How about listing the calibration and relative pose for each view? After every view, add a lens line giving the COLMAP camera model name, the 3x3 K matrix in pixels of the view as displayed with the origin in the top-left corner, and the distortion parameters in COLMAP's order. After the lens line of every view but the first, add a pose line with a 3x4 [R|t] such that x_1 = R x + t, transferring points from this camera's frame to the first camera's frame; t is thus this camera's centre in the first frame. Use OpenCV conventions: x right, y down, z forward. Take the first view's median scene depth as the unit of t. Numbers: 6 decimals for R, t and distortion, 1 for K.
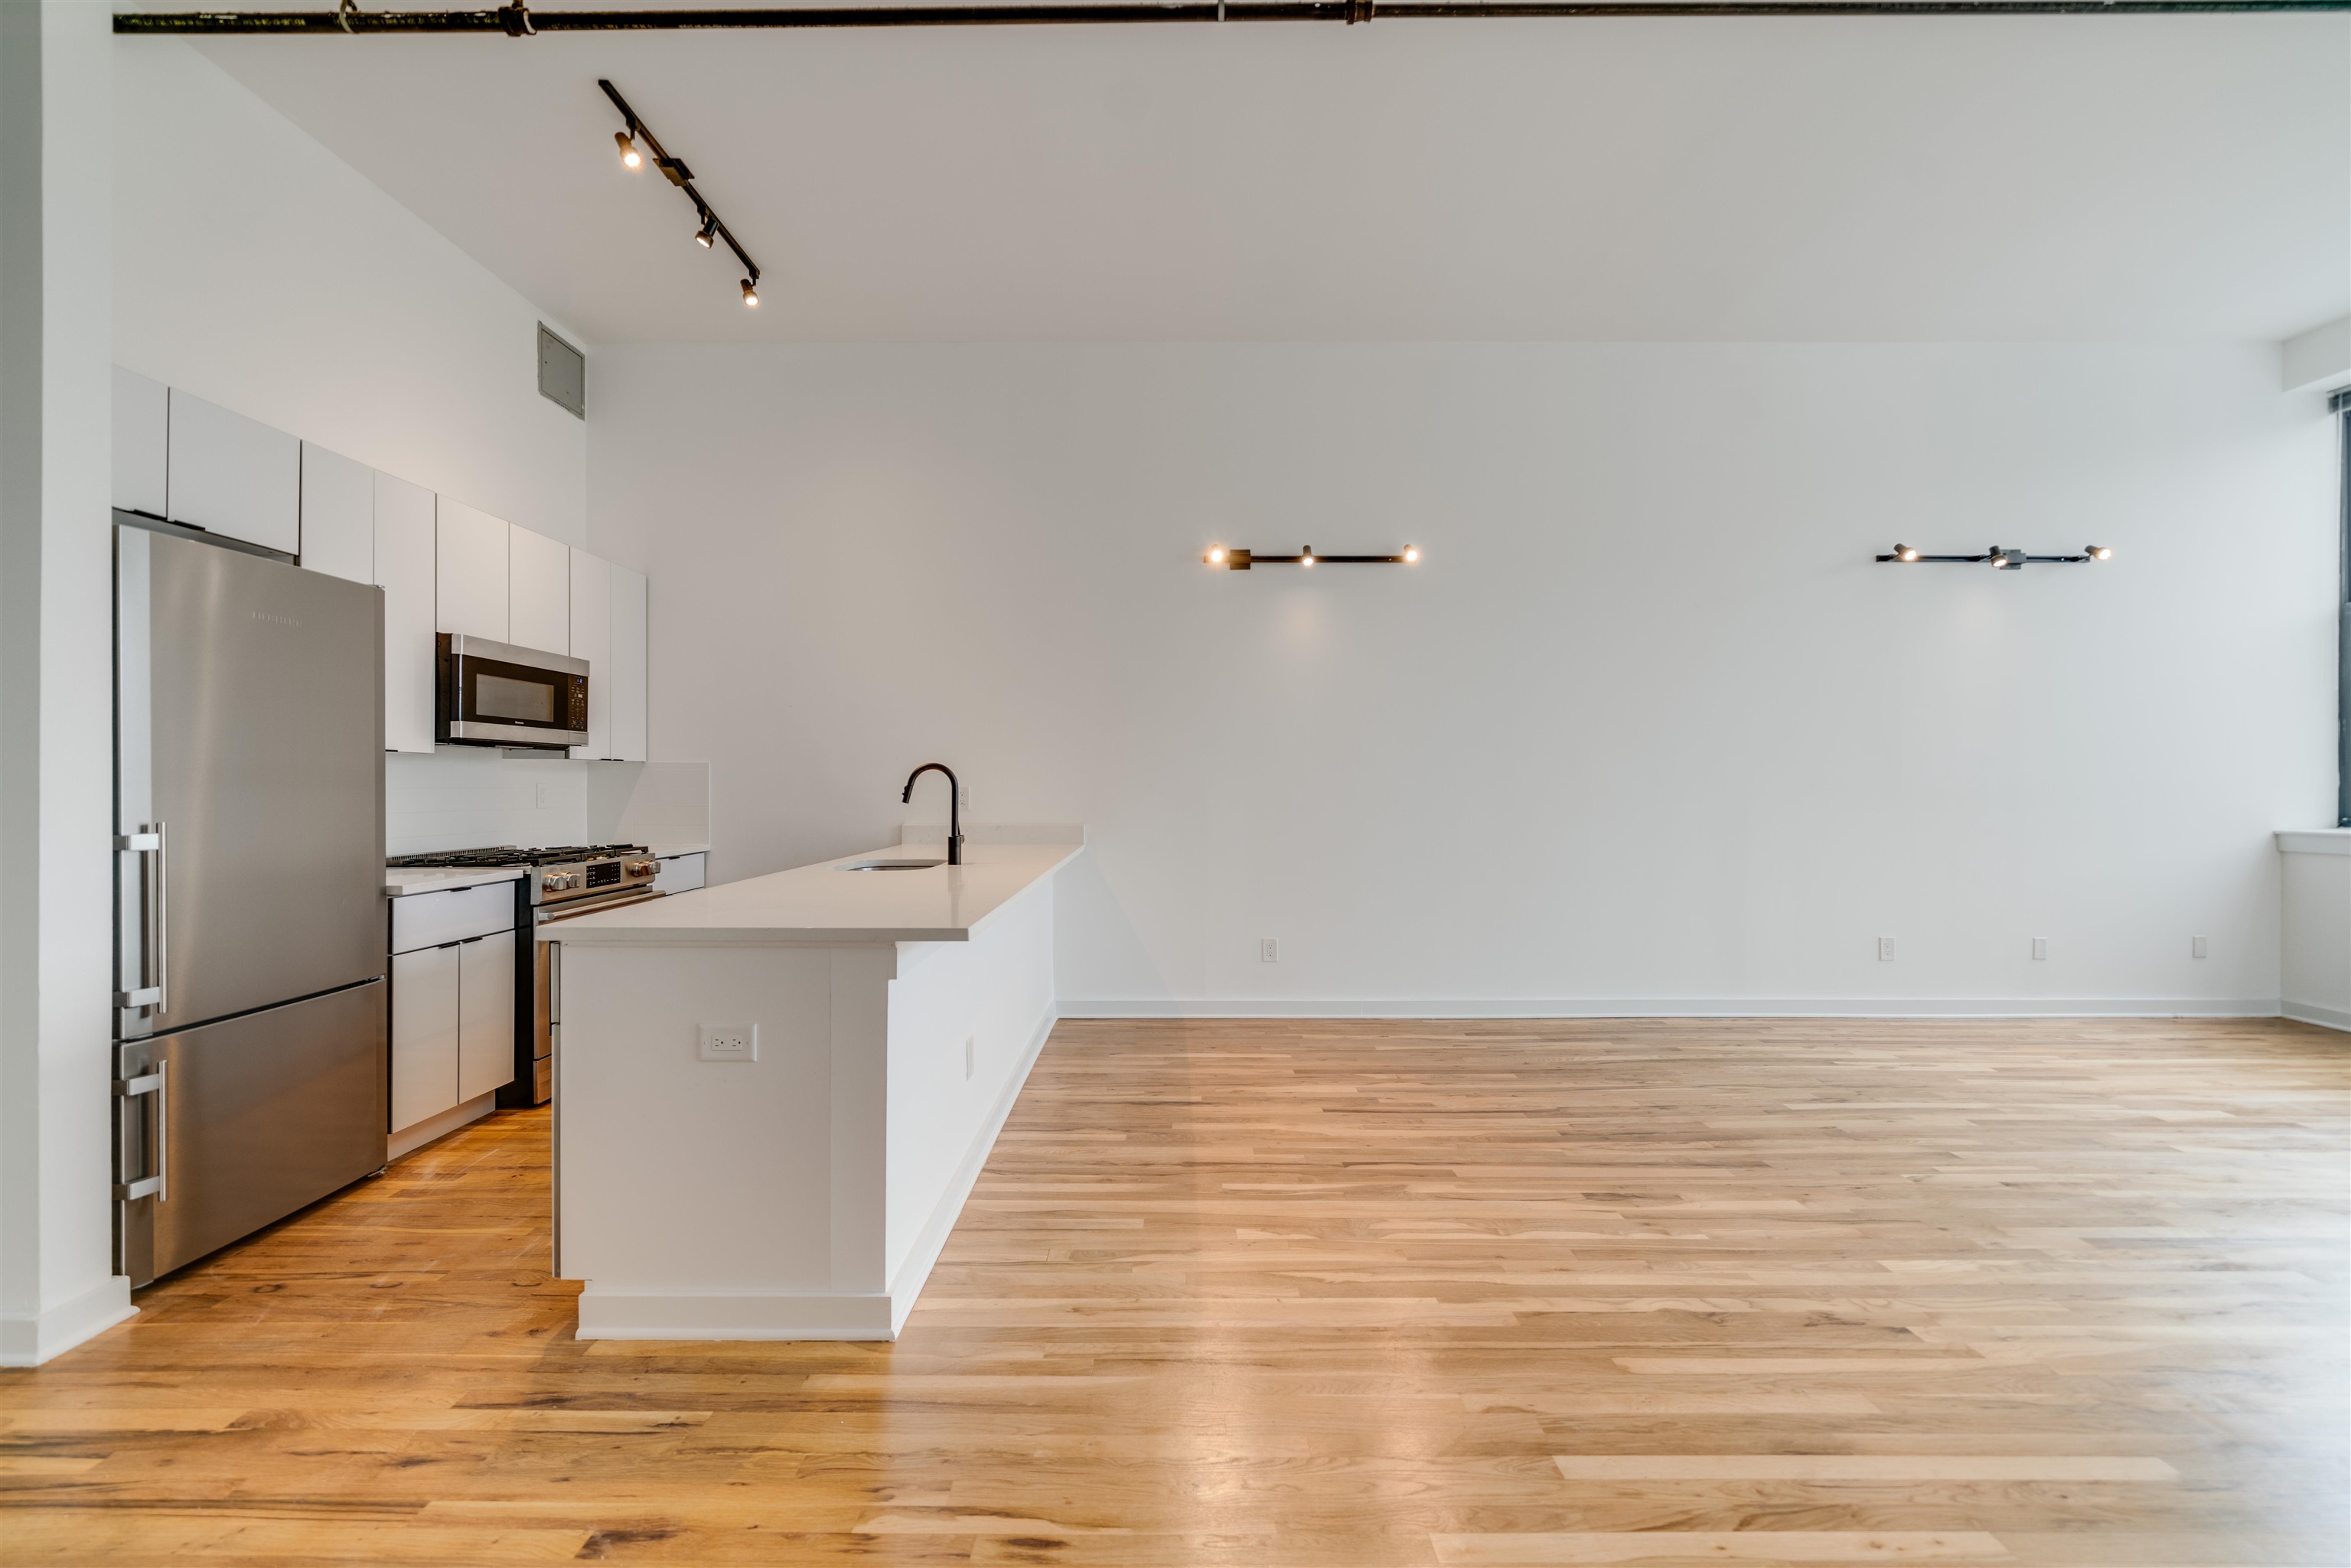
lens RADIAL K [[906.9, 0, 1165.1], [0, 906.9, 782.4], [0, 0, 1]] dist [-0.000578, 0.000118]
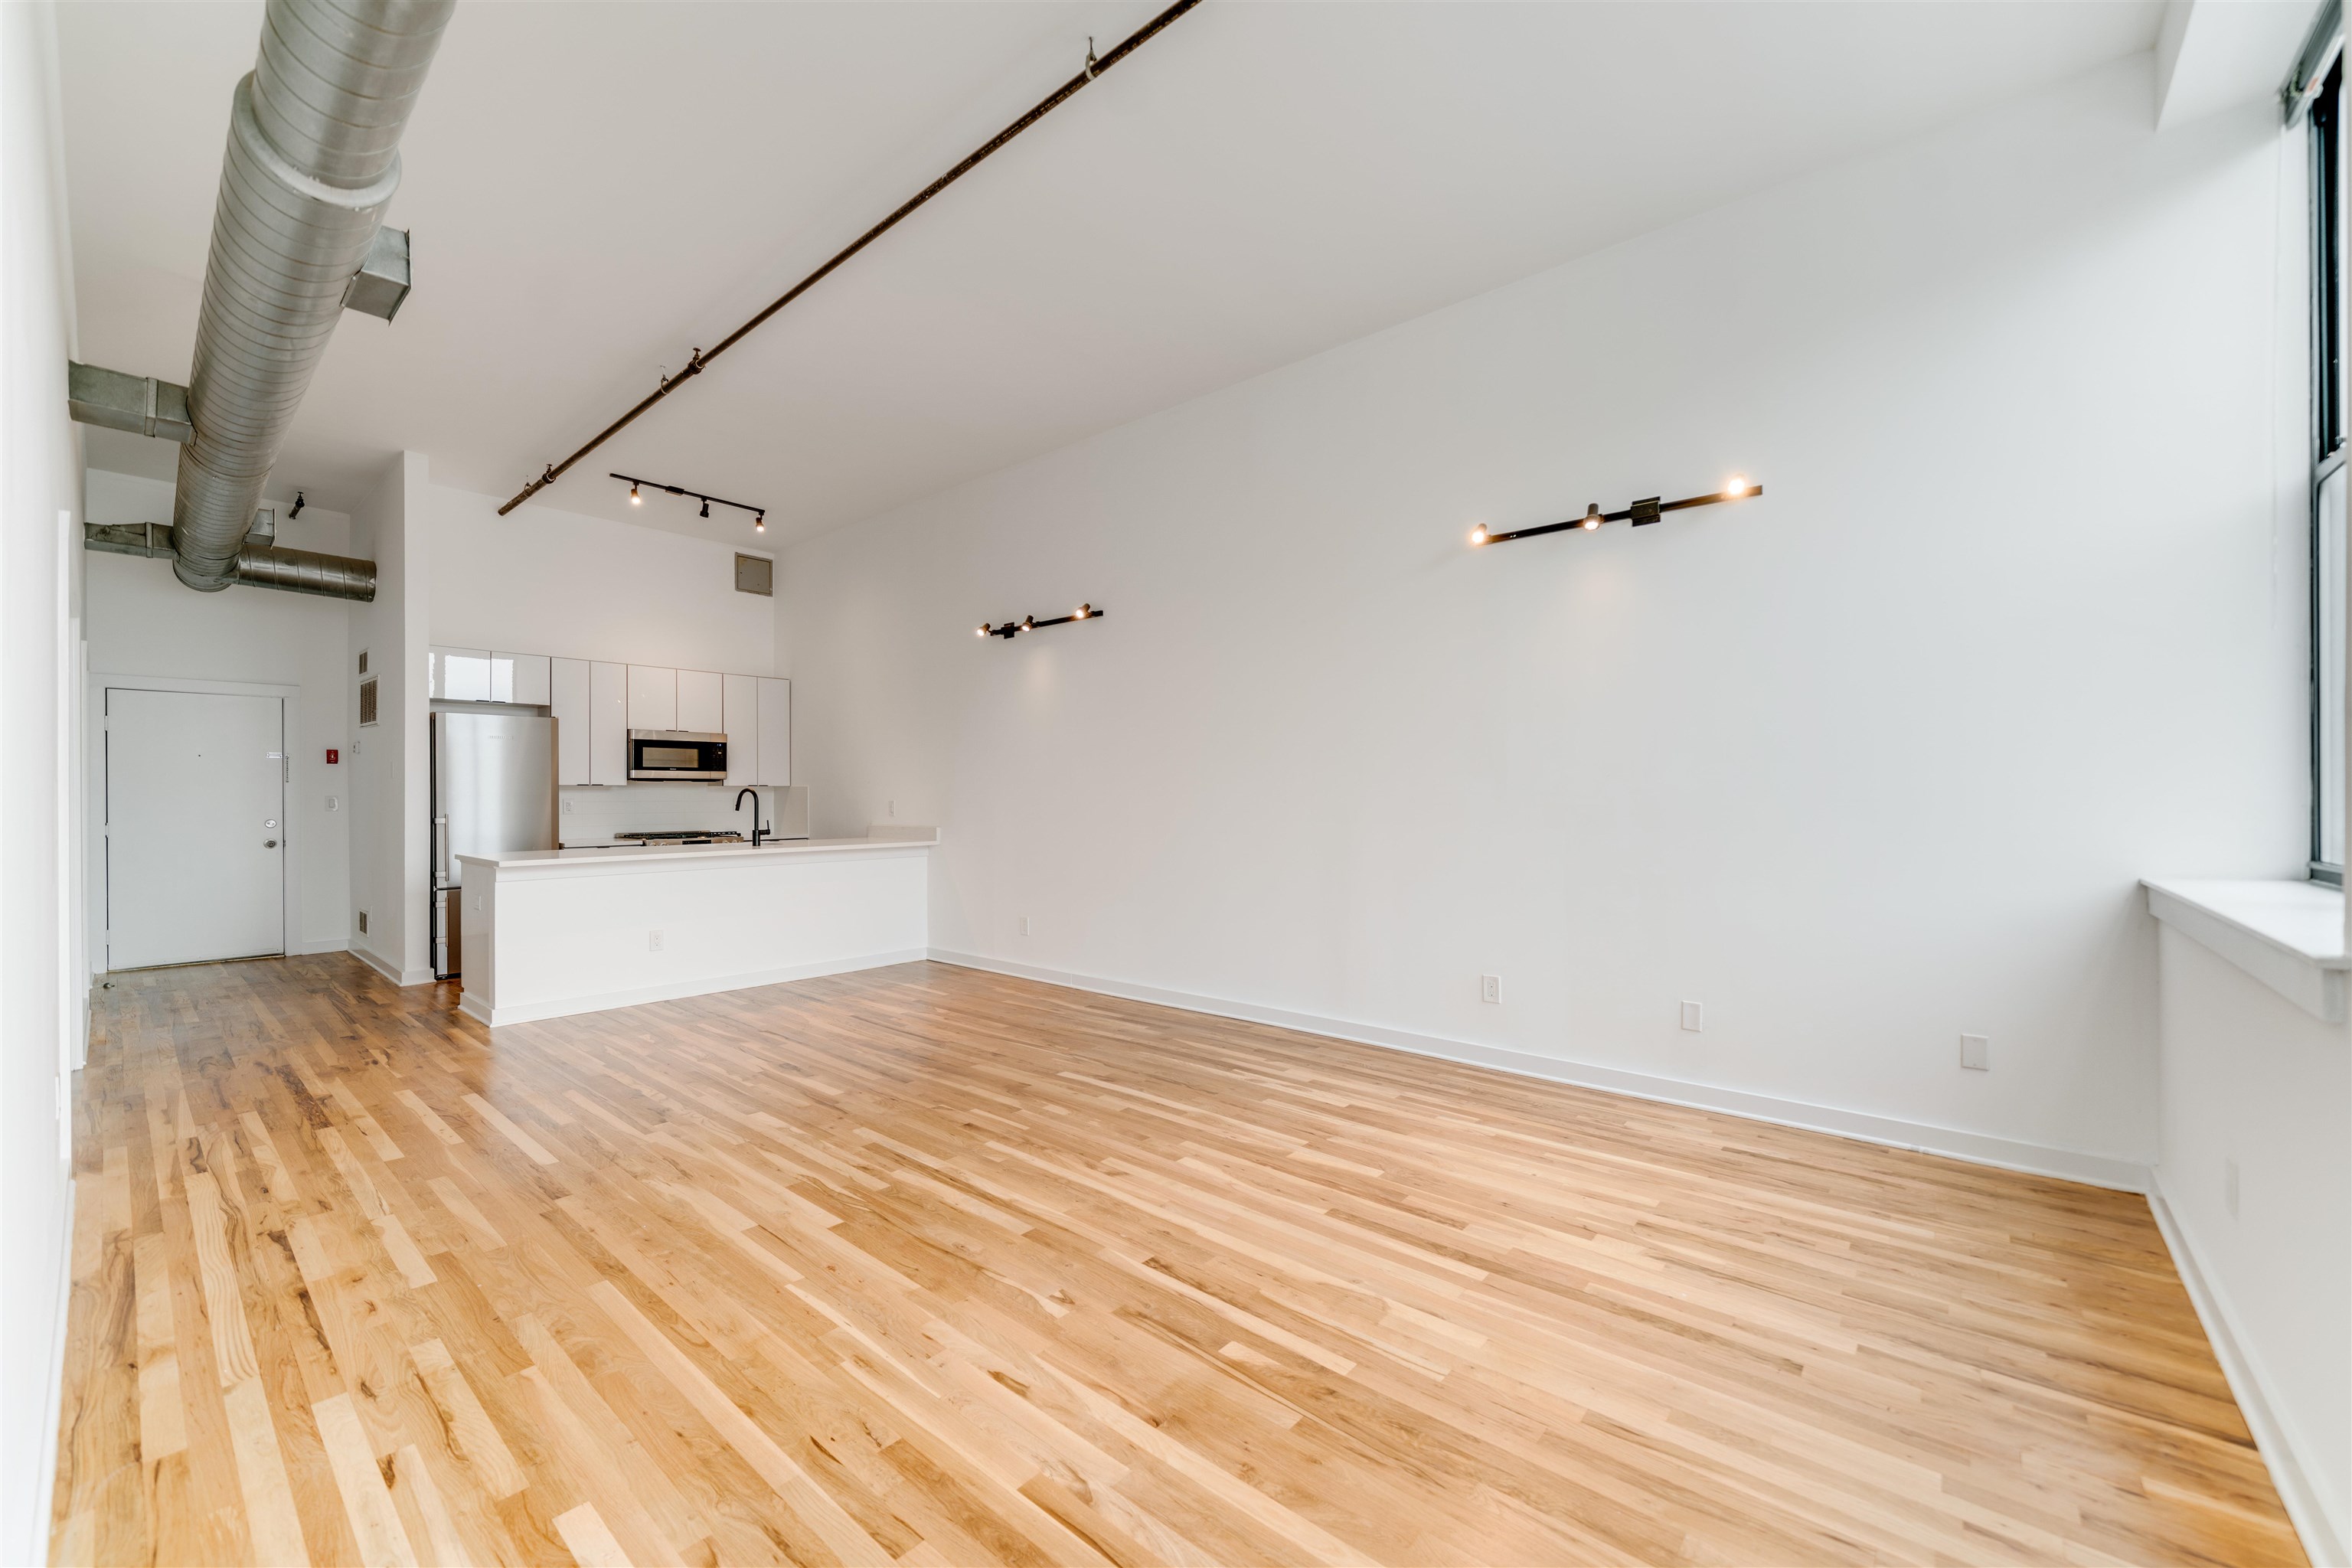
lens RADIAL K [[917.4, 0, 1174.7], [0, 917.4, 794.1], [0, 0, 1]] dist [-0.002154, -0.000492]
pose [[0.761297, -0.001995, -0.648400, 1.514471], [0.003020, 0.999995, 0.000468, -0.008110], [0.648396, -0.002315, 0.761299, 0.174000]]
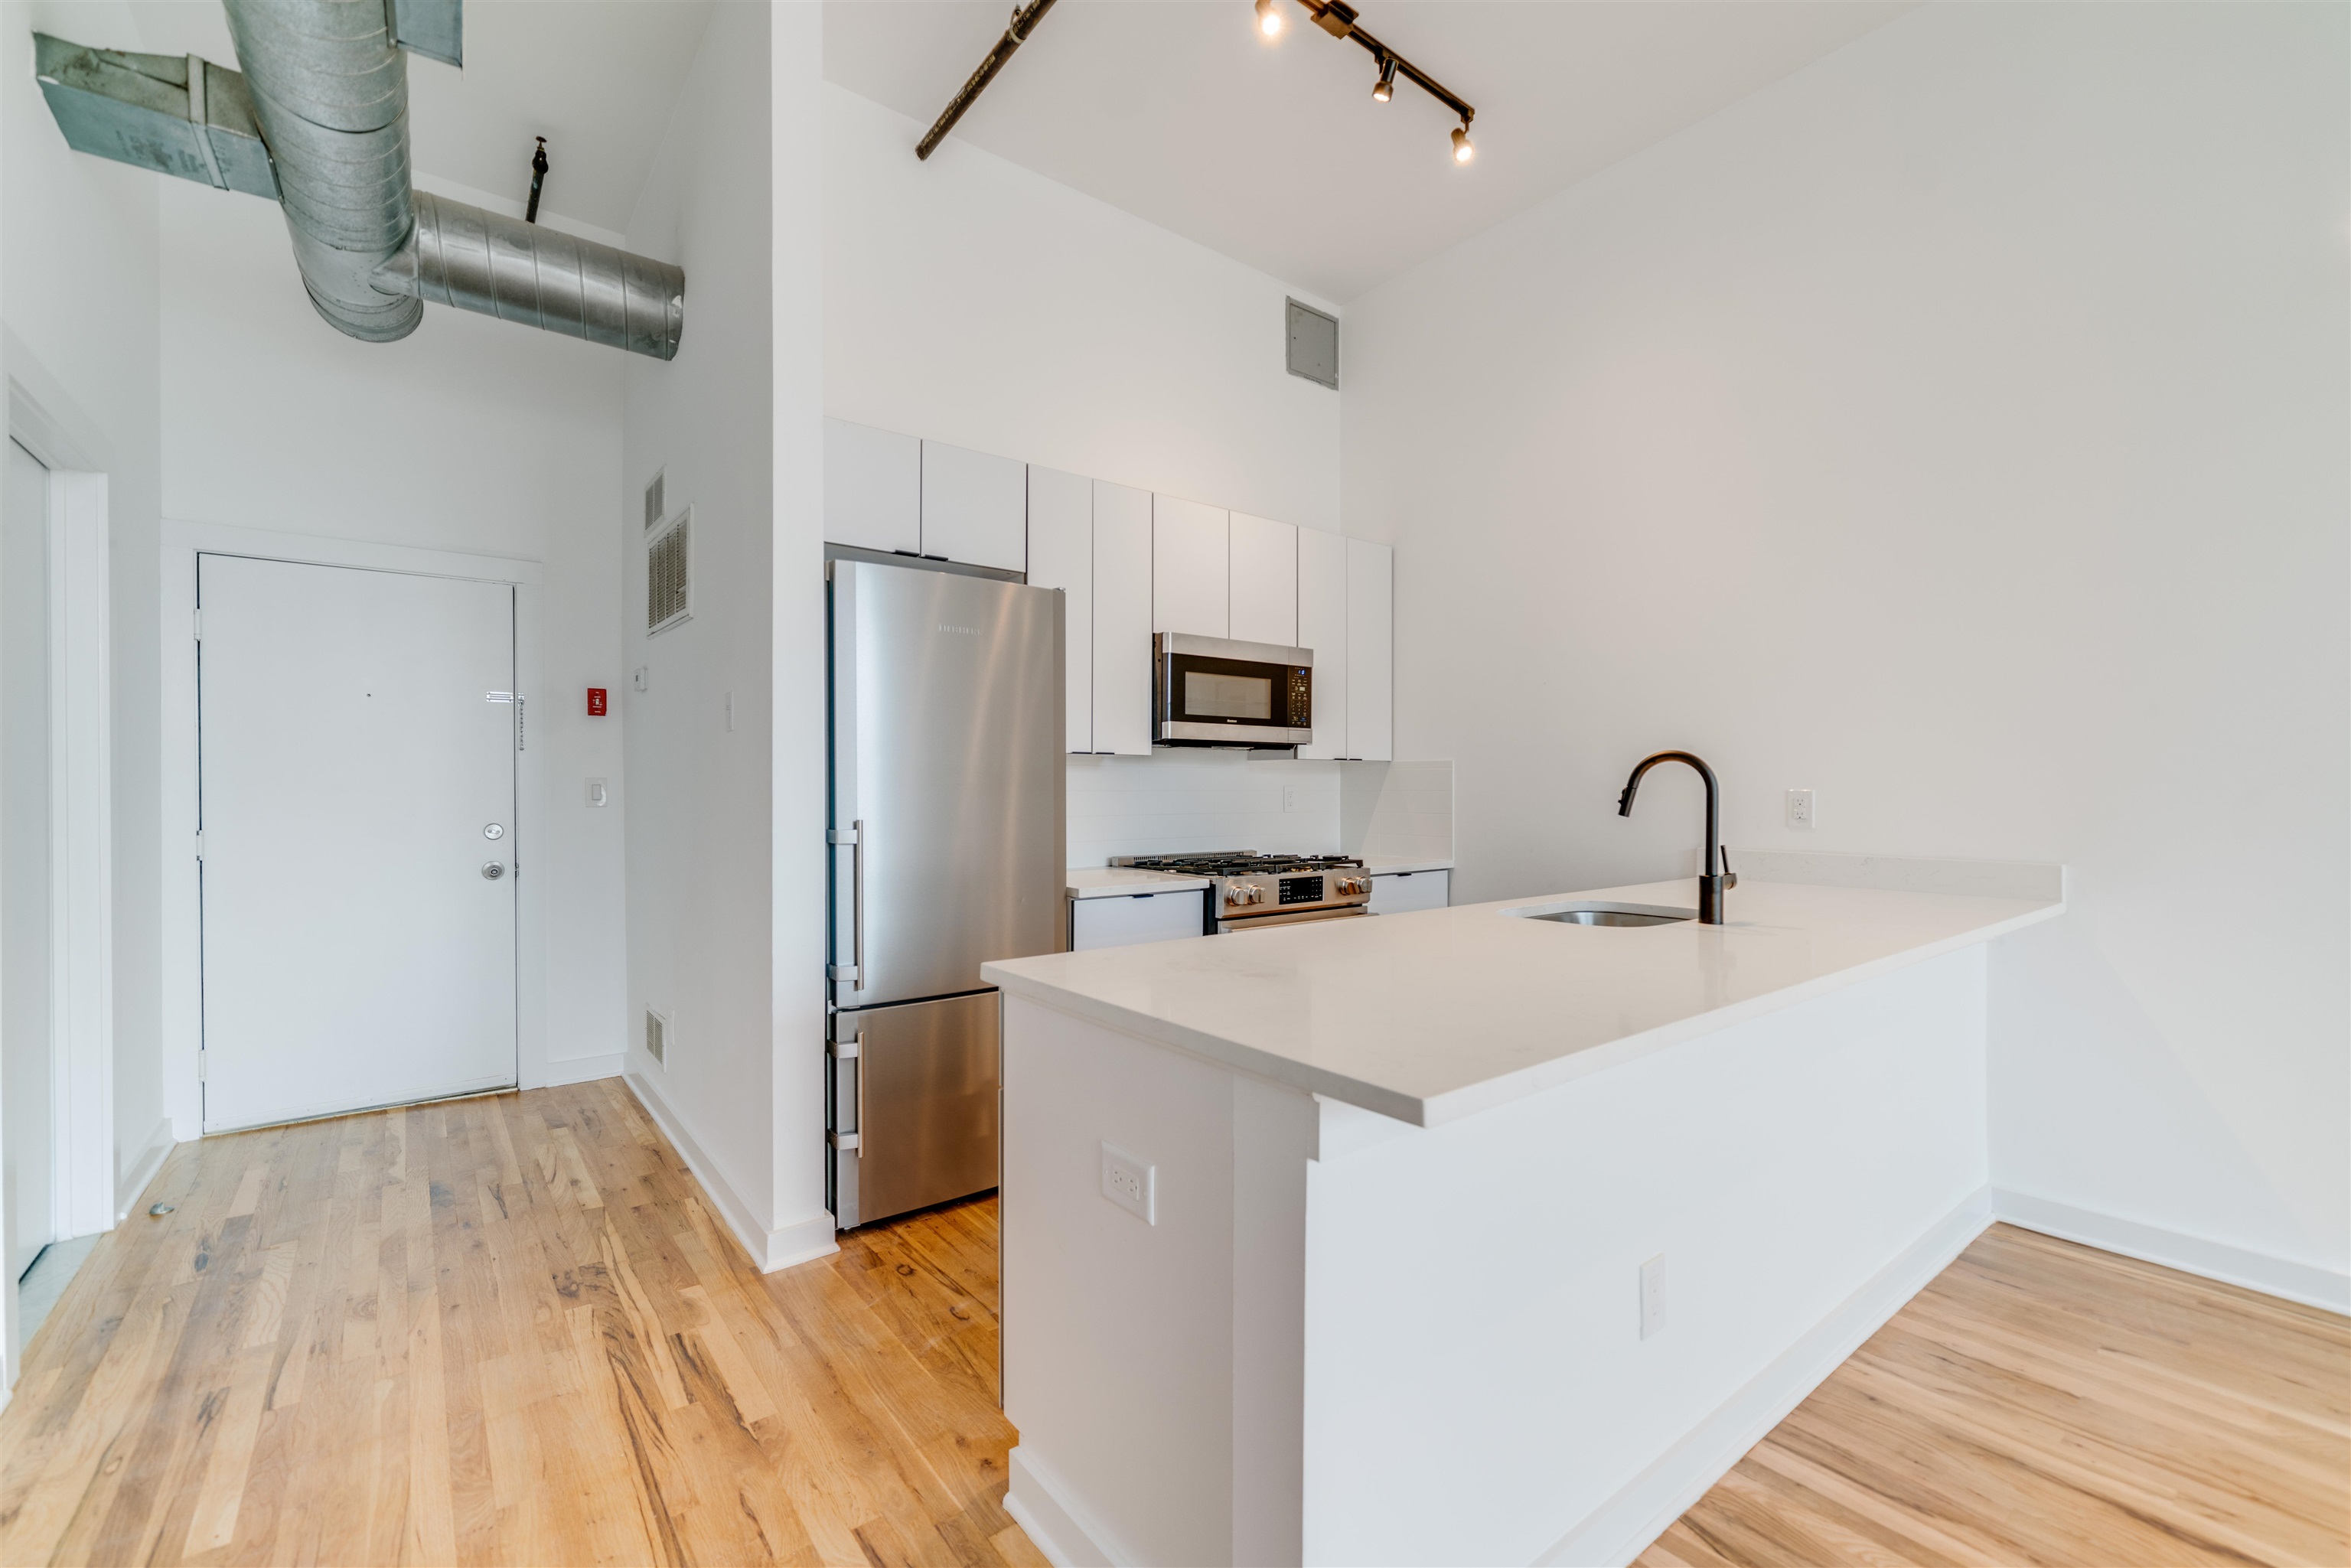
lens RADIAL K [[981.7, 0, 1167.6], [0, 981.7, 792.7], [0, 0, 1]] dist [0.000617, 0.000461]
pose [[0.615740, 0.004178, -0.787938, 0.049838], [0.000713, 0.999983, 0.005859, 0.002501], [0.787949, -0.004169, 0.615726, 0.331711]]
